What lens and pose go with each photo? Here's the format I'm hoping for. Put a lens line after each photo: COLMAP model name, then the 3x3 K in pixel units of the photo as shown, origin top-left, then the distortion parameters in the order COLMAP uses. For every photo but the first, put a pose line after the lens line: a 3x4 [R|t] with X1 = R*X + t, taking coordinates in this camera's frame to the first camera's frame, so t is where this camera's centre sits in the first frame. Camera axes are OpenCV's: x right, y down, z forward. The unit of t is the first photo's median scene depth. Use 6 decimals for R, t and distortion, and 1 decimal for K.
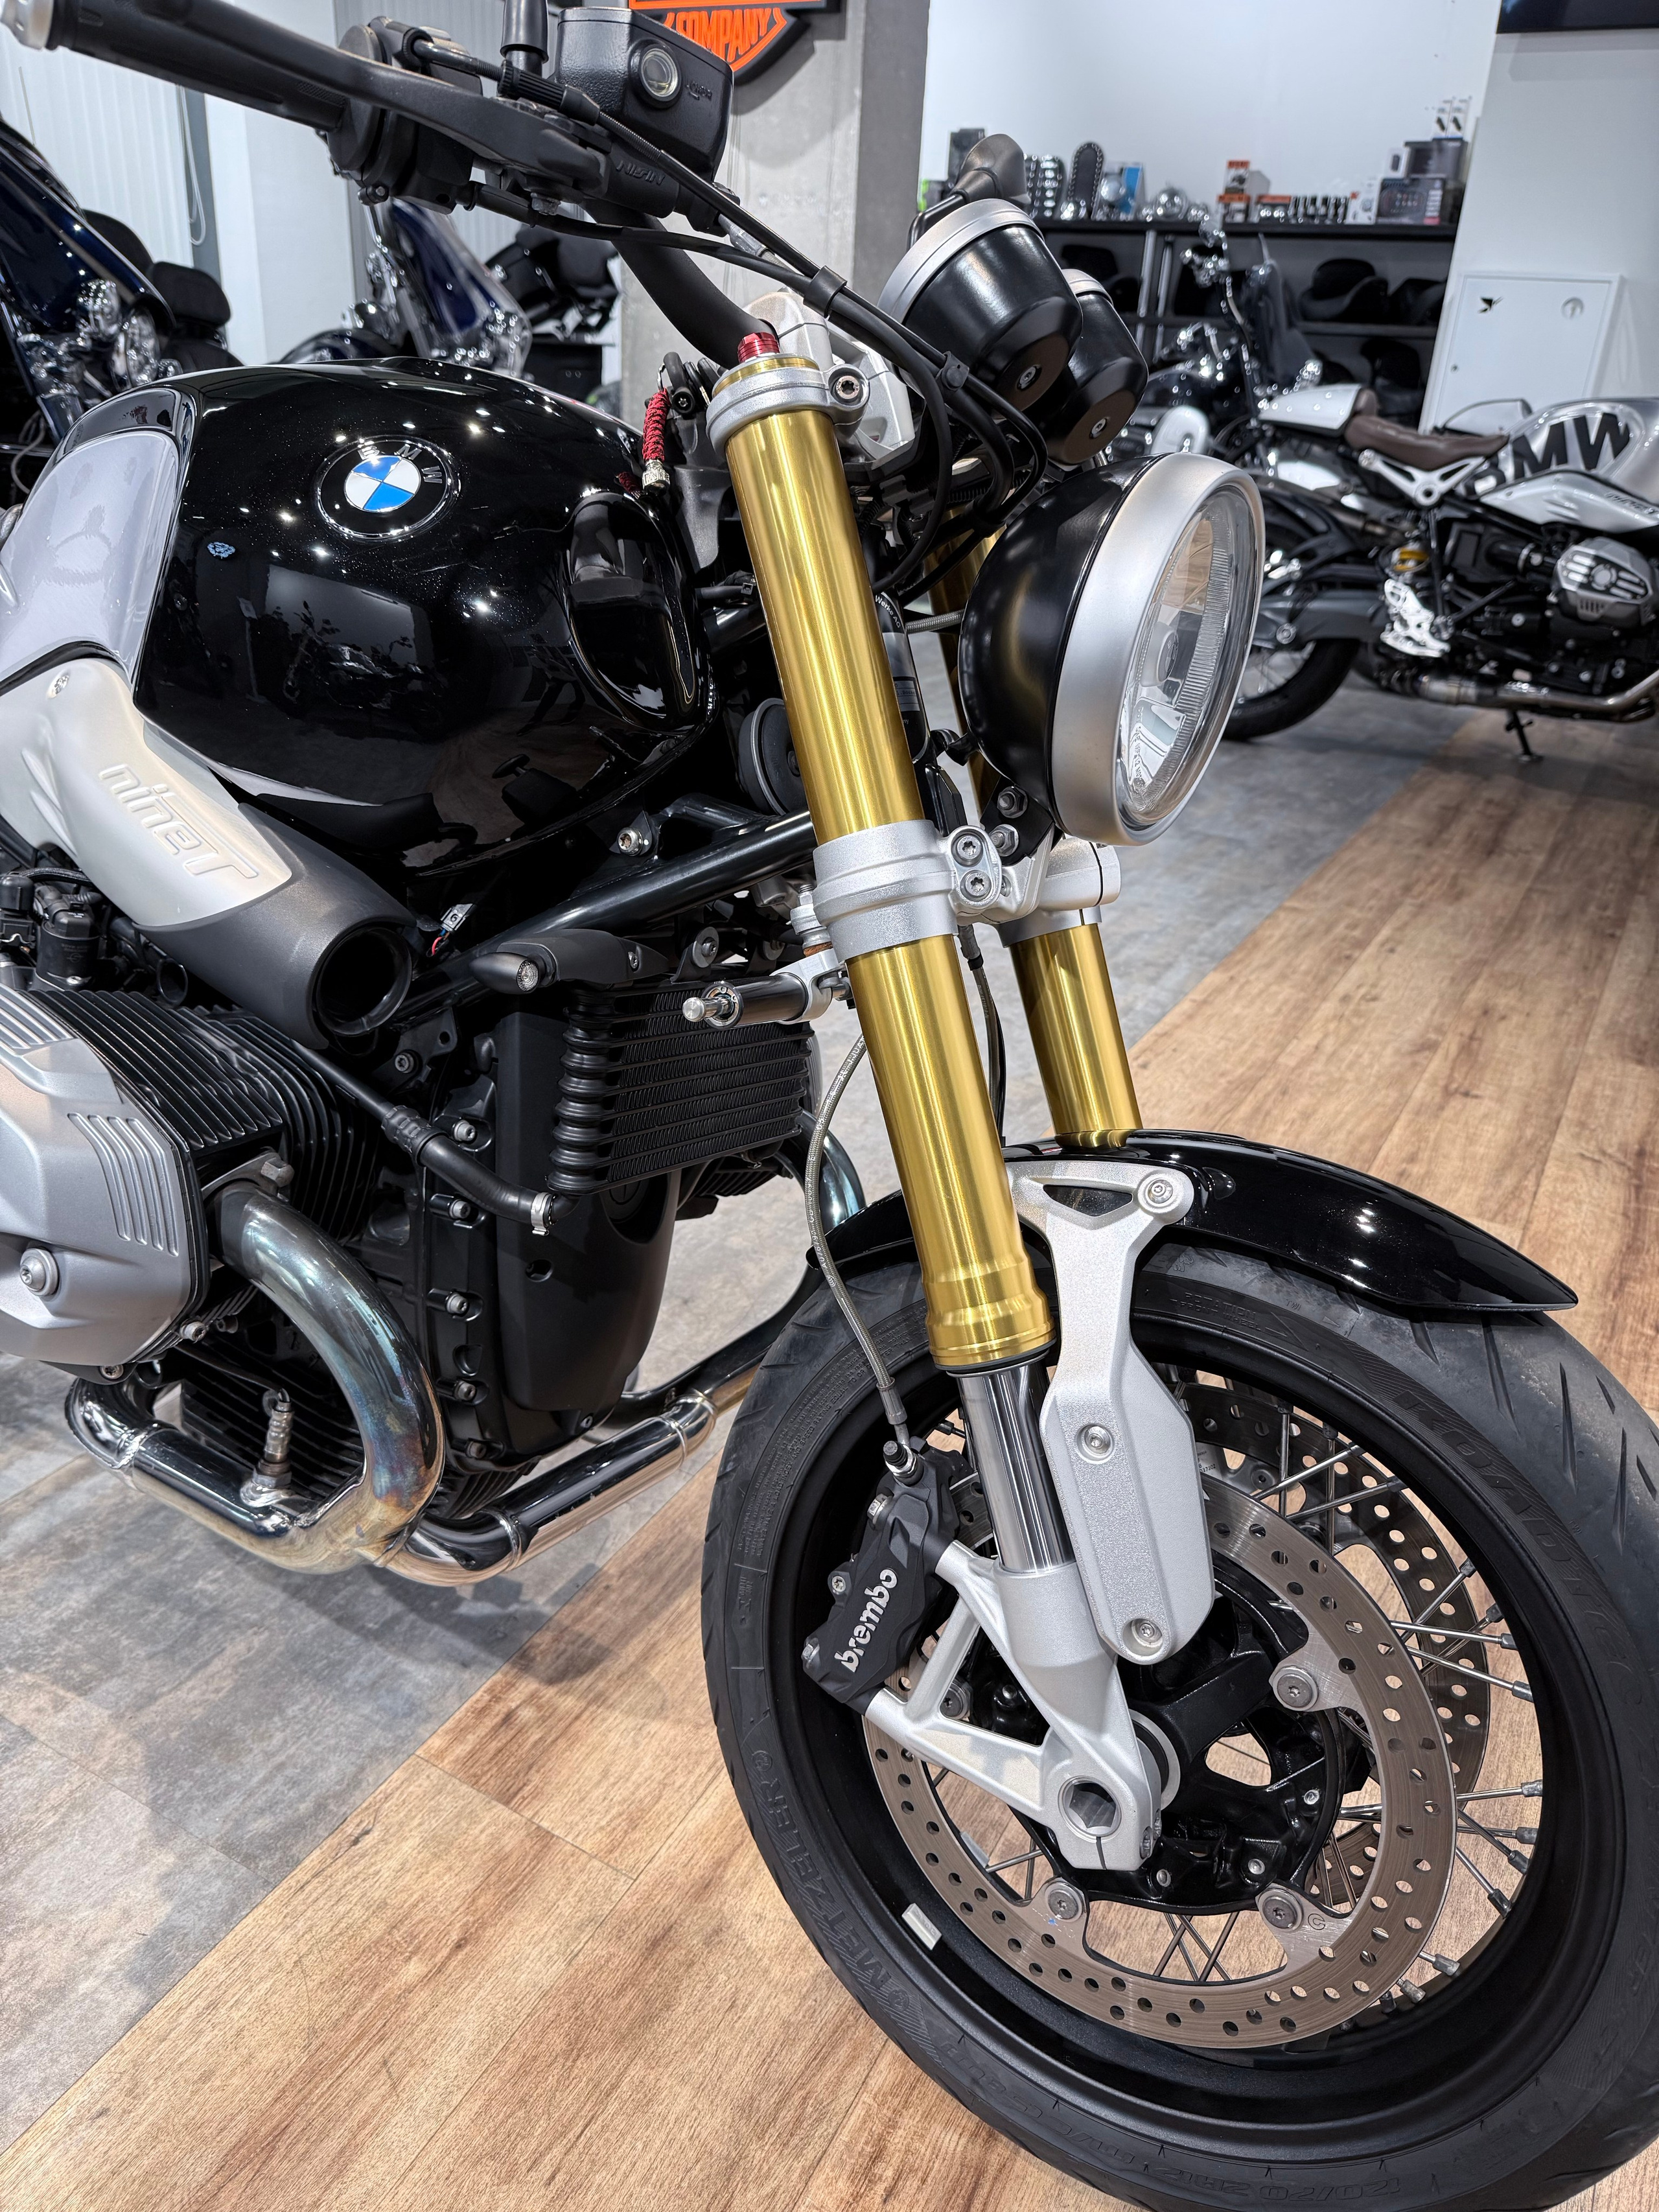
lens RADIAL K [[1574.1, 0, 831.1], [0, 1574.1, 1117.9], [0, 0, 1]] dist [0.003026, -0.022288]
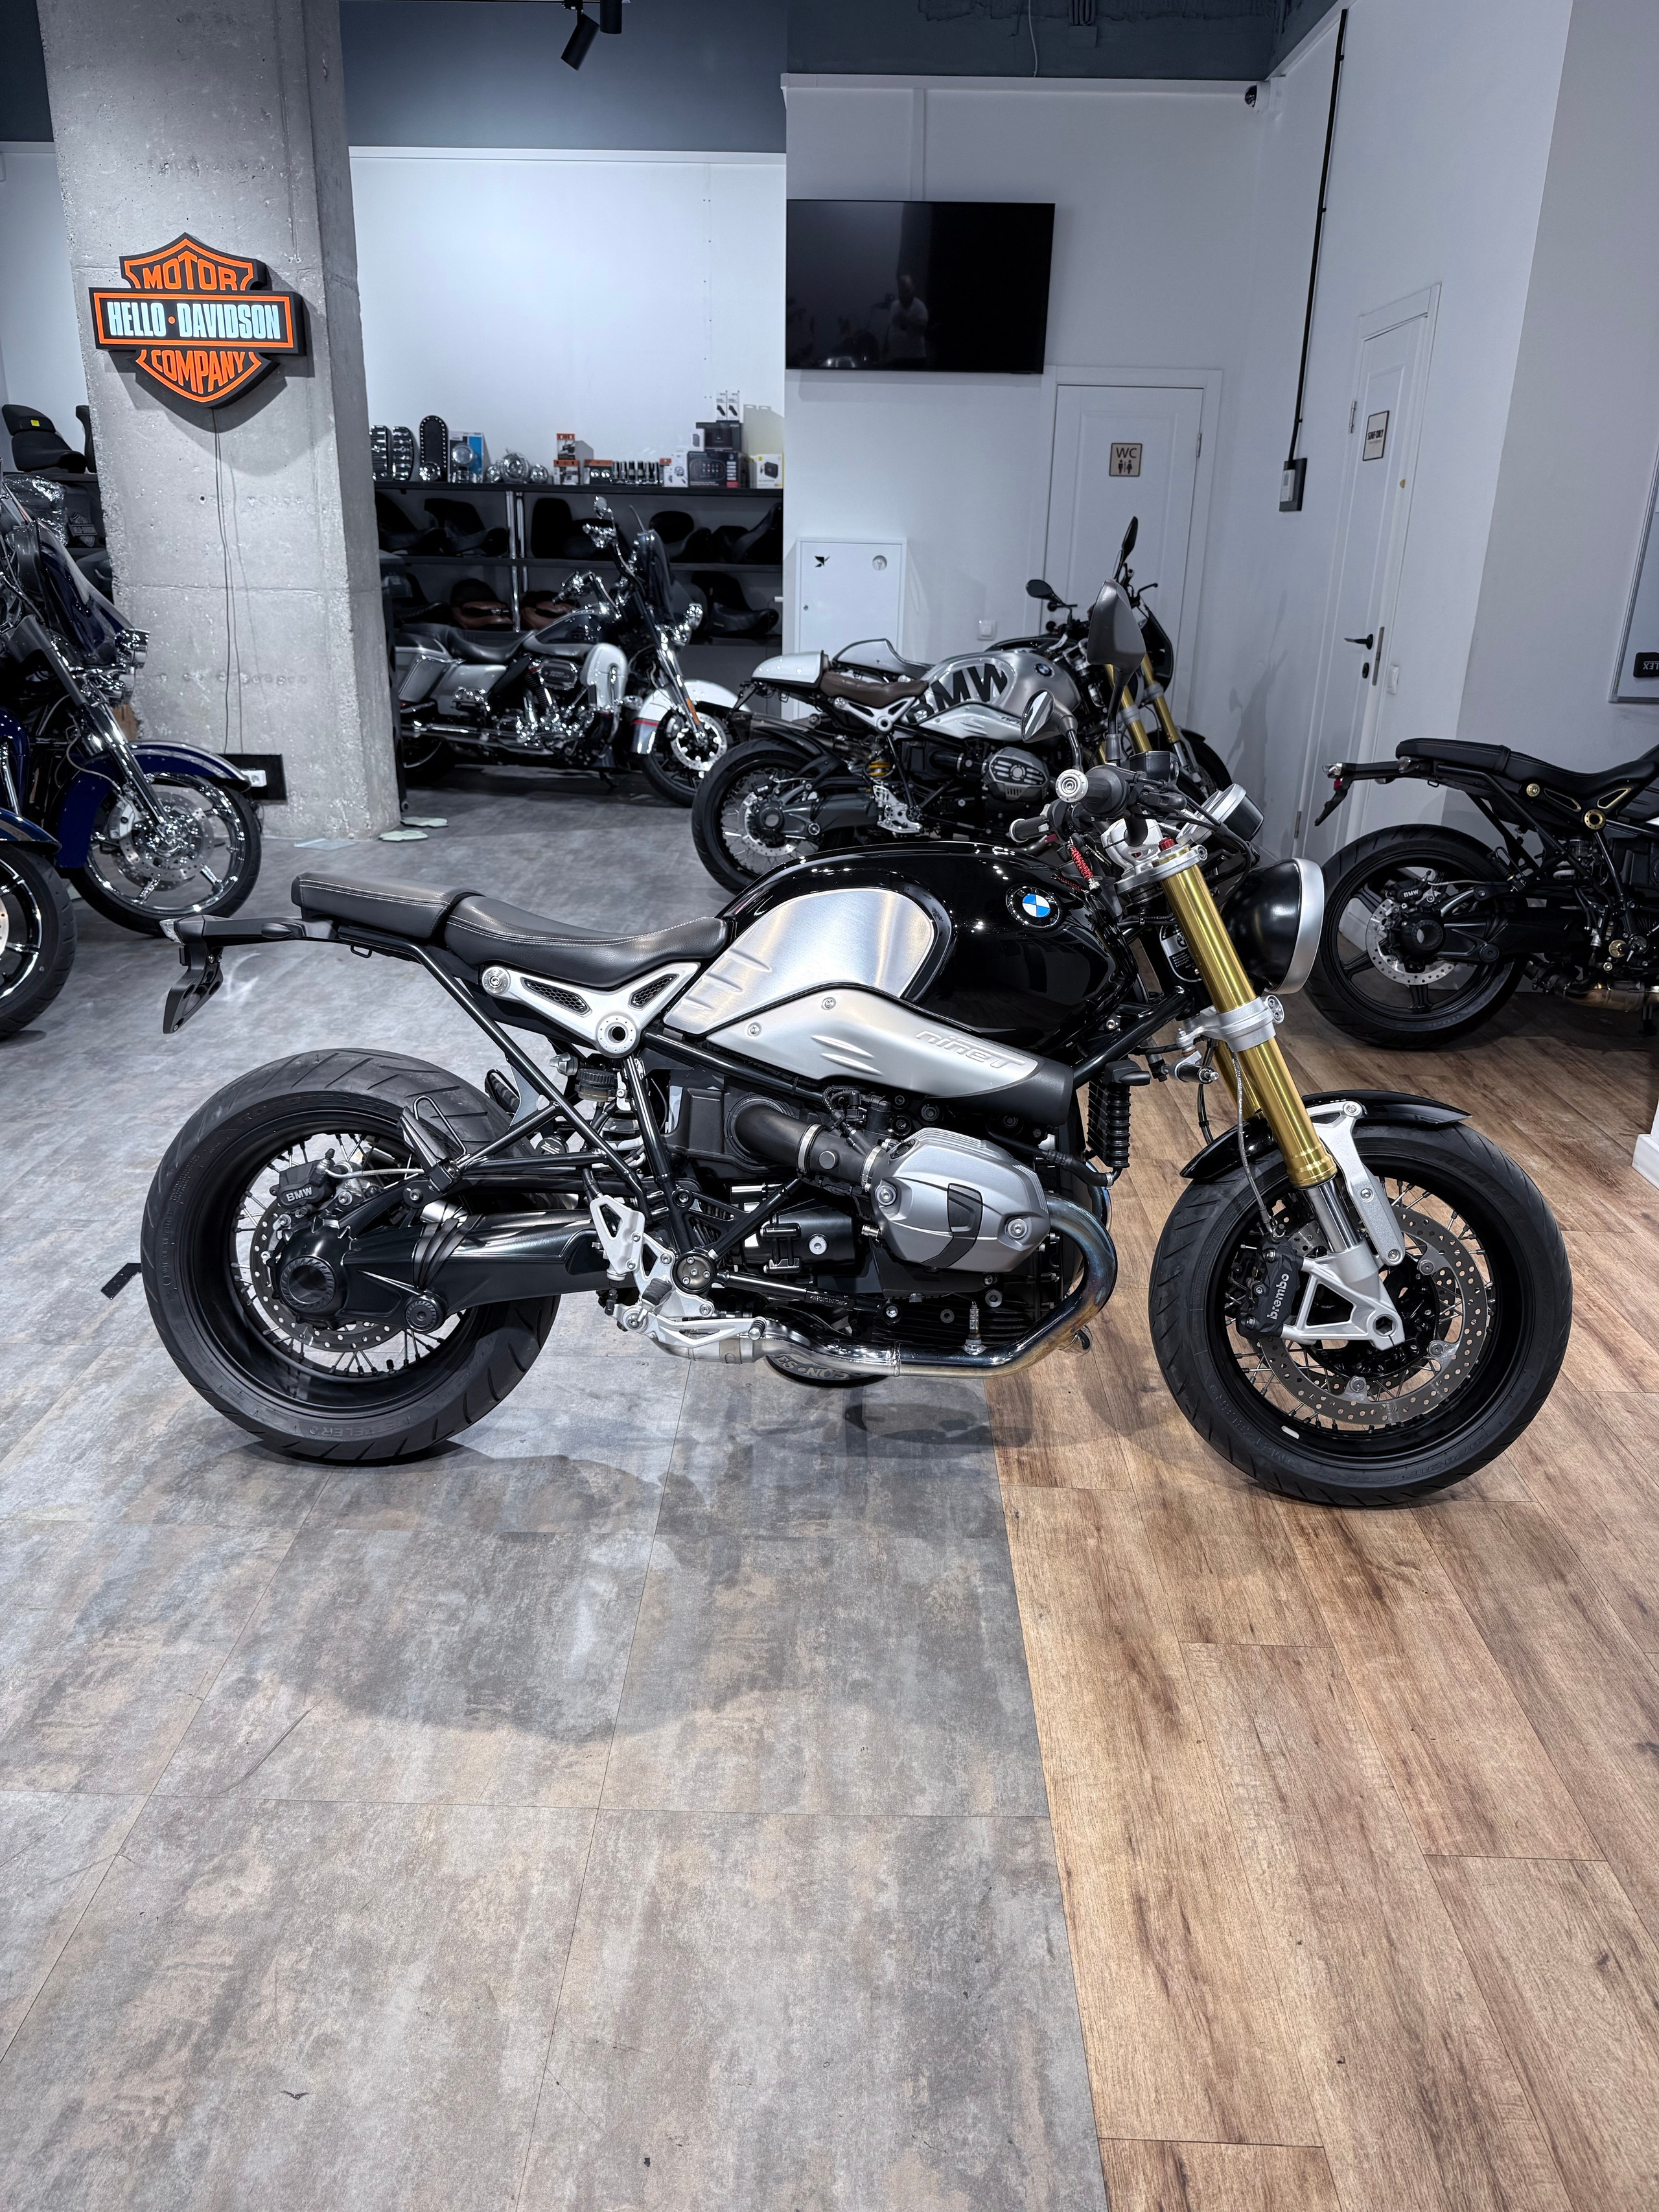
lens RADIAL K [[1574.1, 0, 834.7], [0, 1574.1, 1112.8], [0, 0, 1]] dist [0.003026, -0.022288]
pose [[0.882453, -0.187595, 0.431375, -1.118252], [0.224984, 0.973666, -0.036819, -0.034597], [-0.413108, 0.129544, 0.901421, -0.727381]]
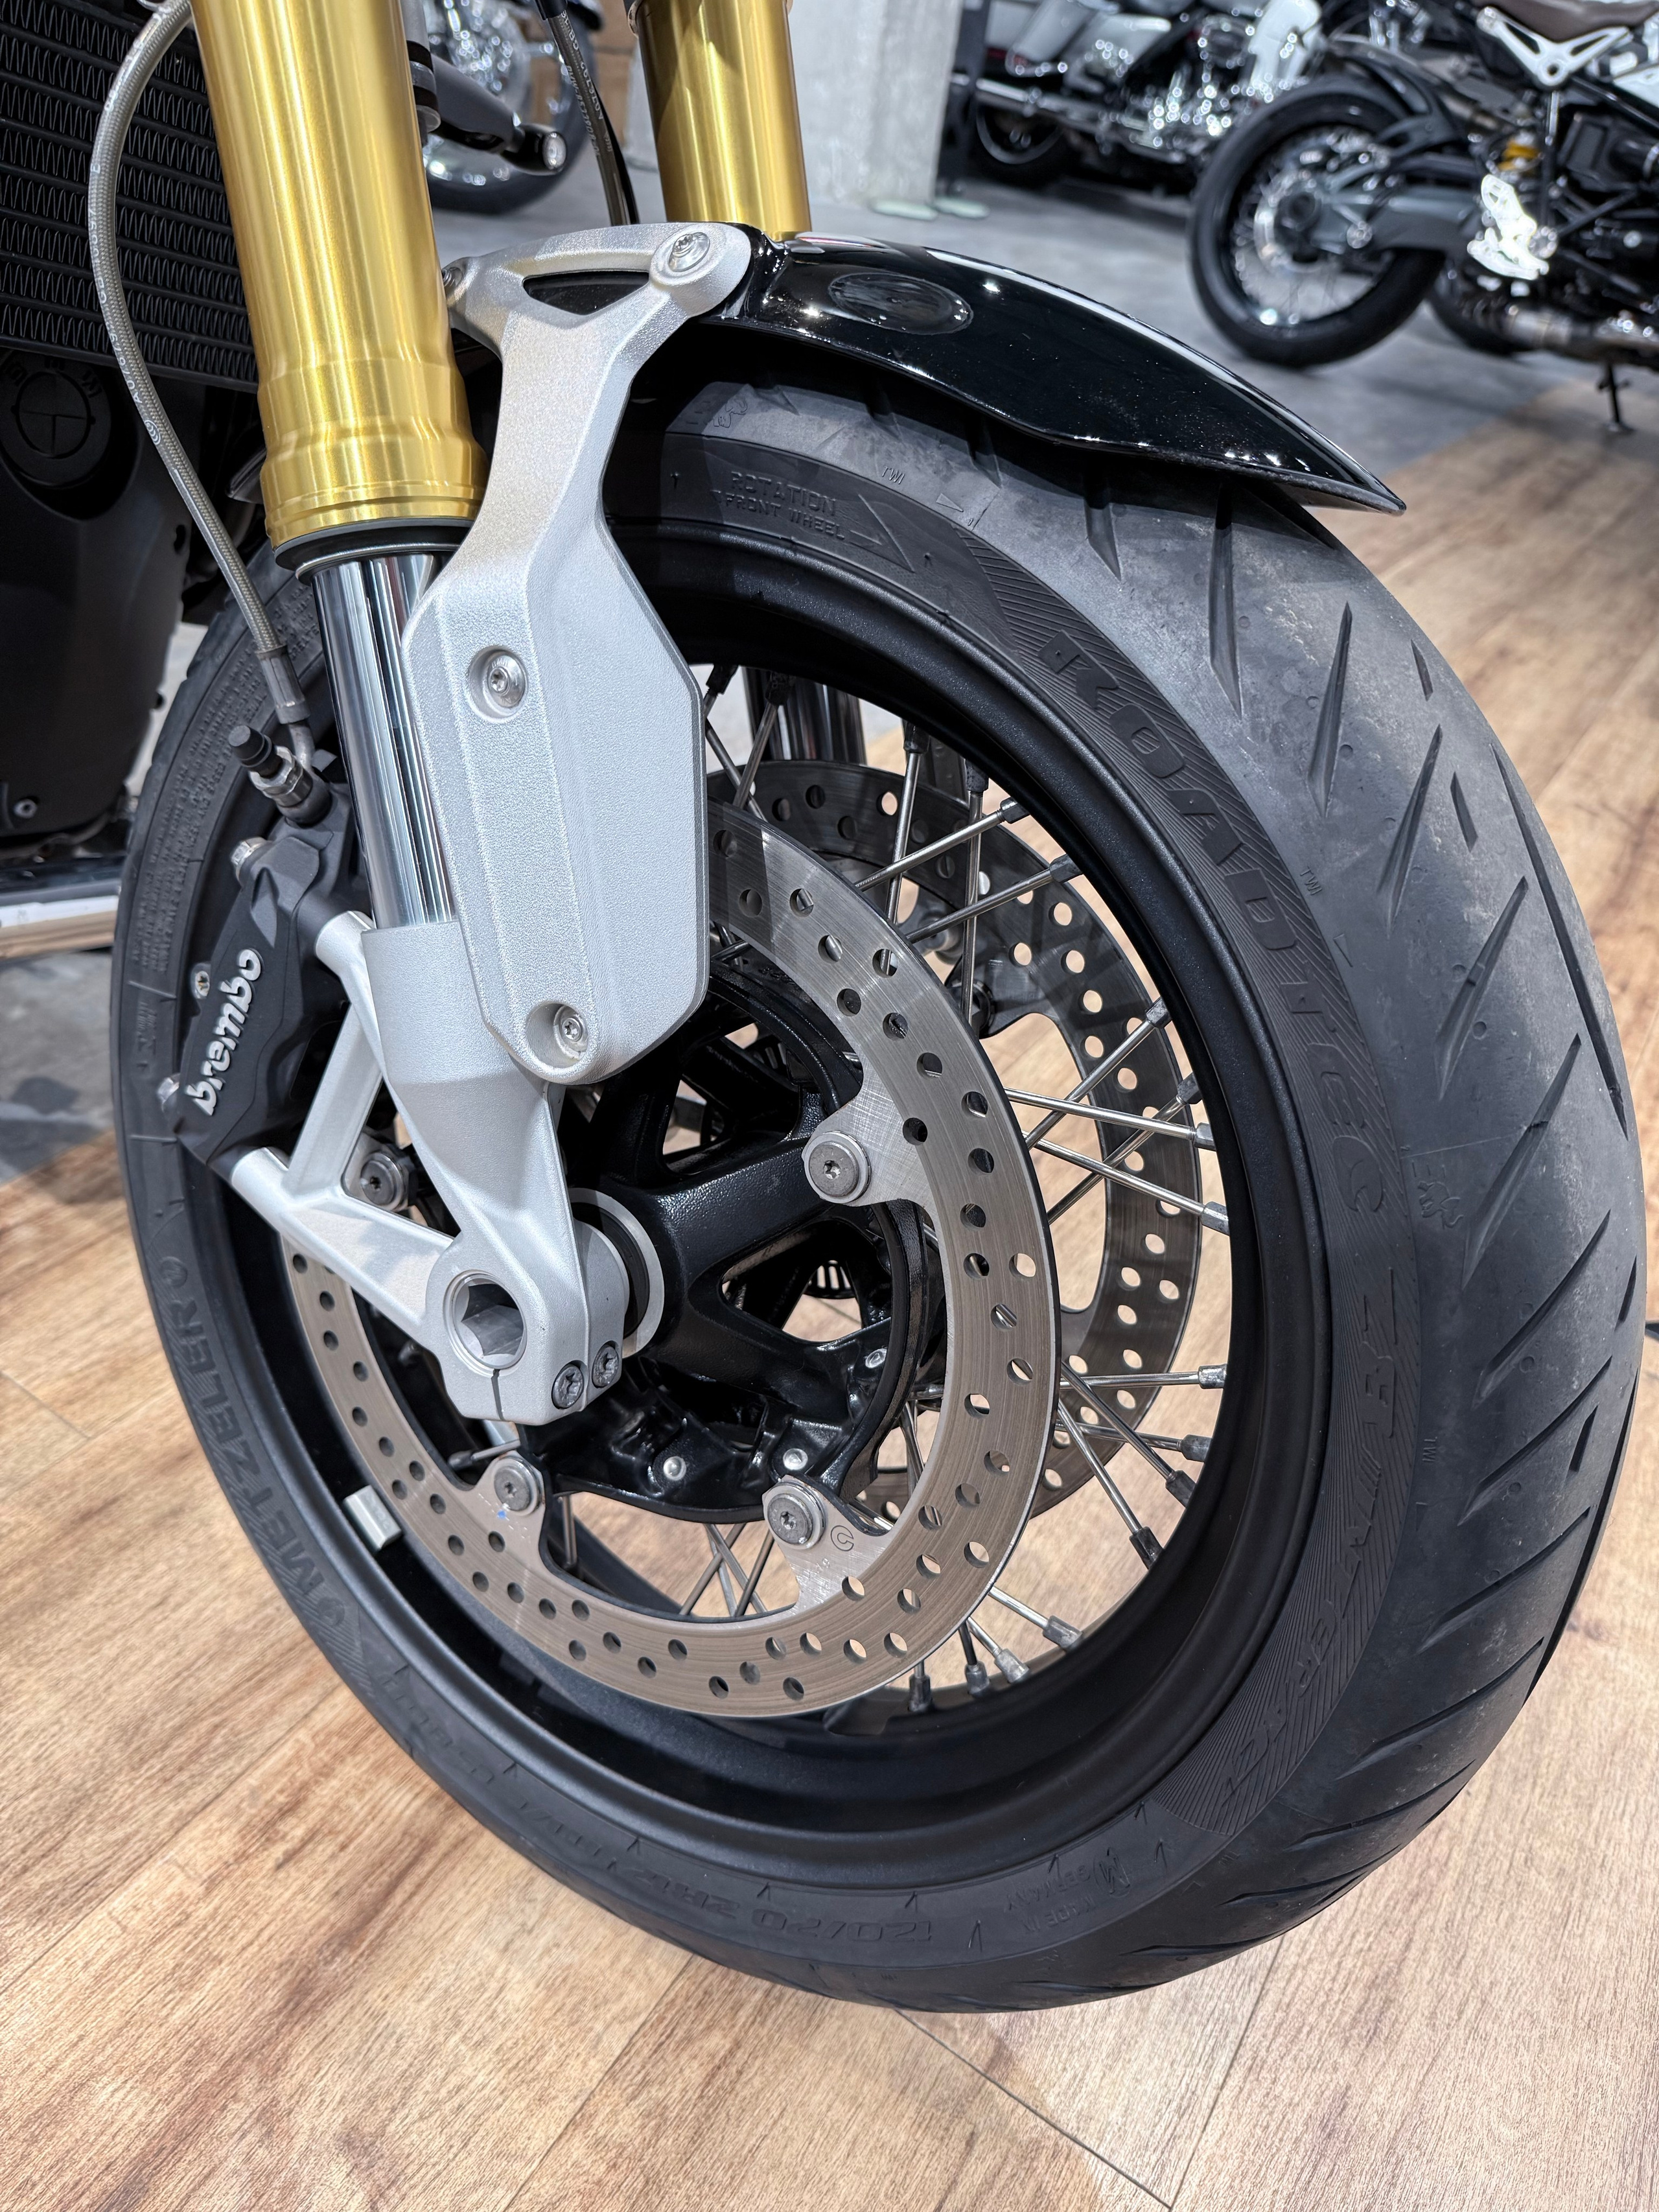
lens RADIAL K [[1574.1, 0, 828.2], [0, 1574.1, 1136.0], [0, 0, 1]] dist [0.003026, -0.022288]
pose [[0.994742, 0.102398, -0.001784, 0.187720], [-0.100497, 0.979330, 0.175535, 0.158282], [0.019722, -0.174433, 0.984472, 0.265861]]
